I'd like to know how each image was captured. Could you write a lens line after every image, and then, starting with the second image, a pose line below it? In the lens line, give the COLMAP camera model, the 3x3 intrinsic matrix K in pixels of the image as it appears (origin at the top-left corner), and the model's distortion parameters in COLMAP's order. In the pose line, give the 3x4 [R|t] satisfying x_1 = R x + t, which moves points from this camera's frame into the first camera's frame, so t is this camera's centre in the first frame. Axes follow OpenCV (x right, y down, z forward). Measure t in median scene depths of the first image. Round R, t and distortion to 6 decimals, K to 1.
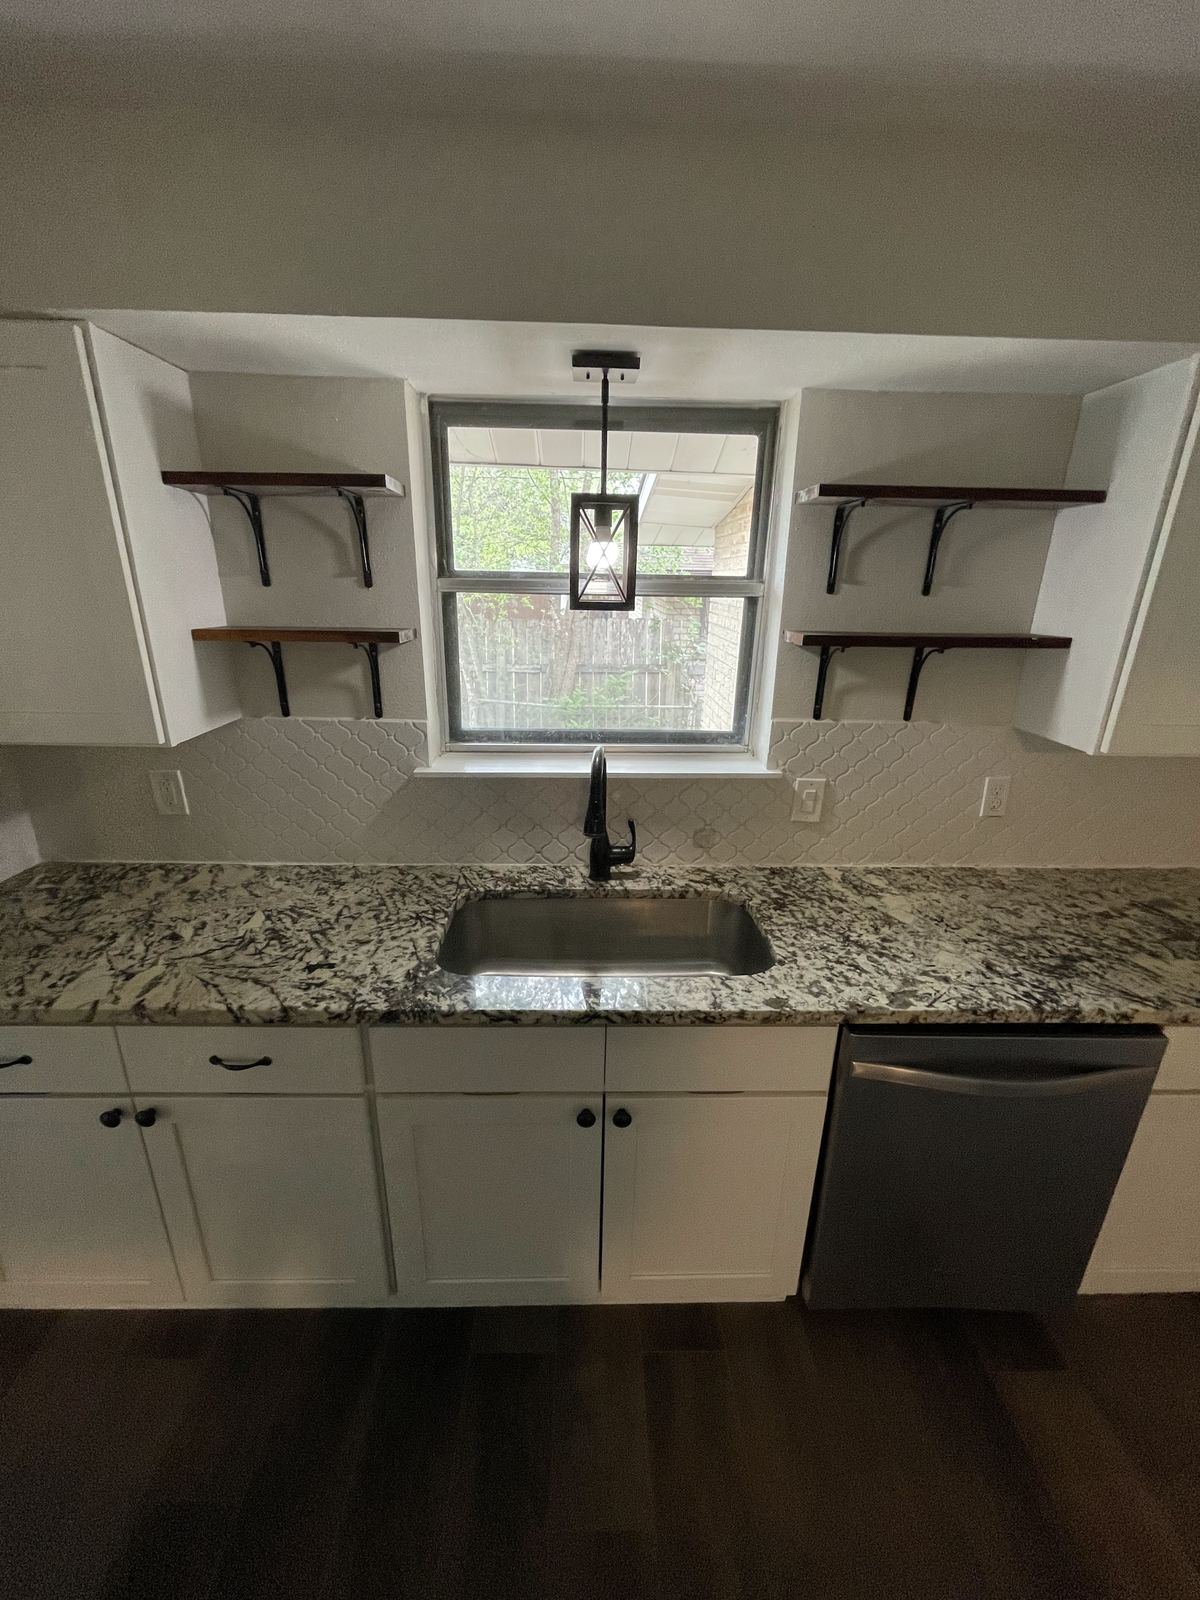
lens RADIAL K [[651.8, 0, 600.0], [0, 651.8, 800.0], [0, 0, 1]] dist [-0.000605, -0.000089]
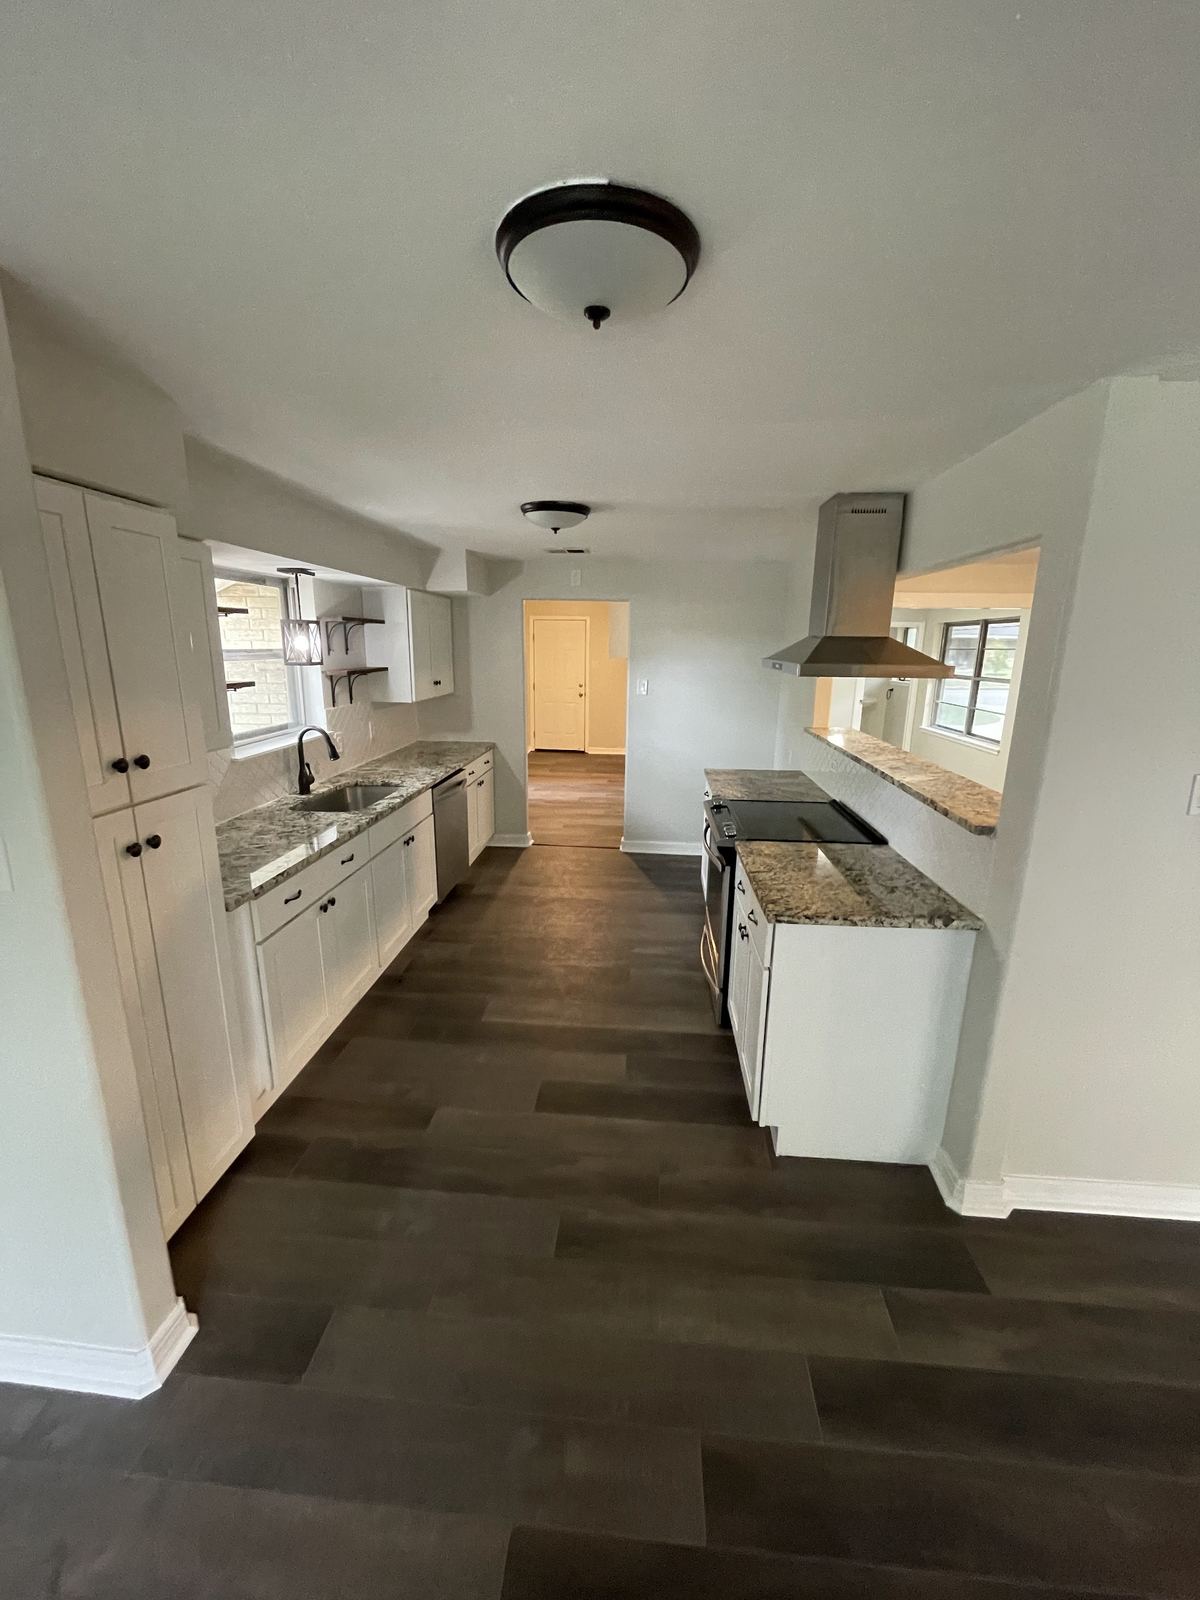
lens RADIAL K [[651.8, 0, 600.0], [0, 651.8, 800.0], [0, 0, 1]] dist [-0.000605, -0.000089]
pose [[0.115632, -0.242656, 0.963196, -1.975360], [0.360681, 0.913770, 0.186904, 0.091559], [-0.925493, 0.325795, 0.193183, -0.252460]]
